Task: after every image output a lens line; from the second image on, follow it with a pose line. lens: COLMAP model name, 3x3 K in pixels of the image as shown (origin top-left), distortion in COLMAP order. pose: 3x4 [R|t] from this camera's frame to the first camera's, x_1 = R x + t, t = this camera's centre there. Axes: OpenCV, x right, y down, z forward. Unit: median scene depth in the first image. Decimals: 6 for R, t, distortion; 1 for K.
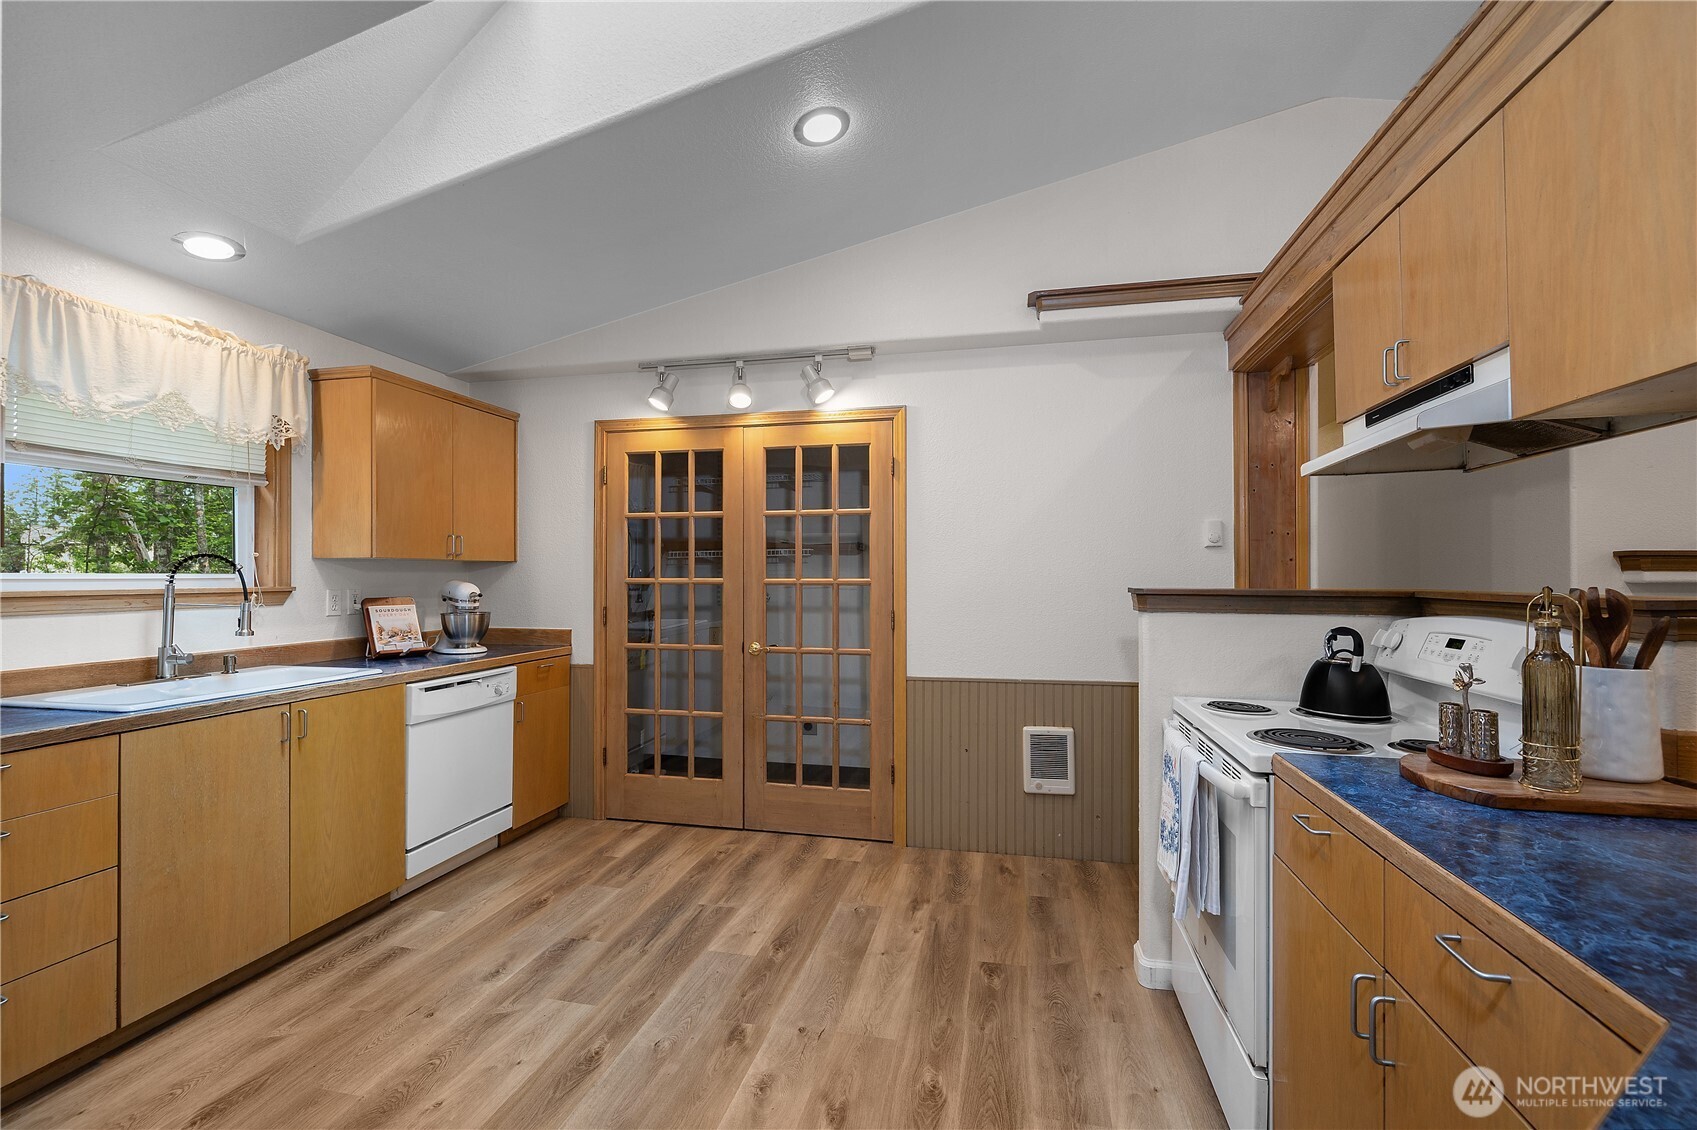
lens RADIAL K [[720.4, 0, 856.6], [0, 720.4, 570.9], [0, 0, 1]] dist [-0.002276, 0.001058]
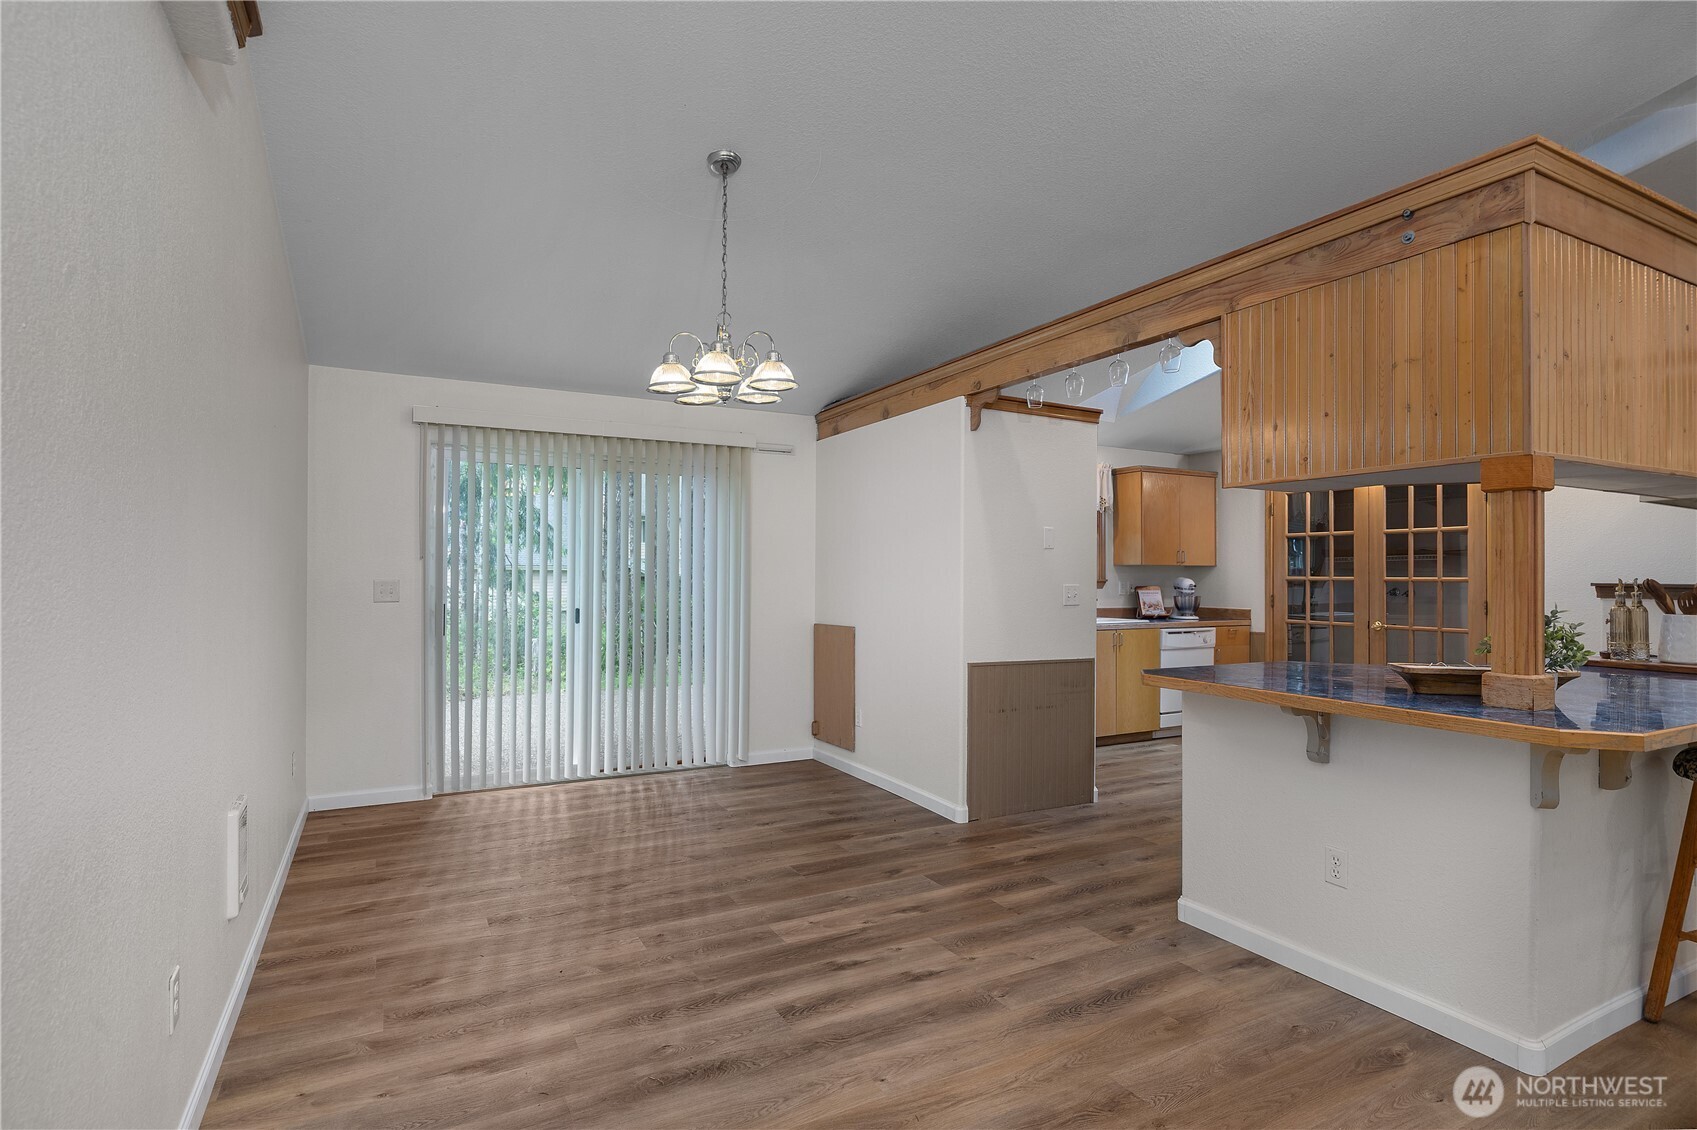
lens RADIAL K [[860.1, 0, 859.2], [0, 860.1, 562.1], [0, 0, 1]] dist [0.005996, 0.000024]
pose [[0.661374, -0.008168, -0.750012, 0.532088], [-0.000404, 0.999937, -0.011246, 0.000742], [0.750056, 0.007741, 0.661329, -1.046543]]
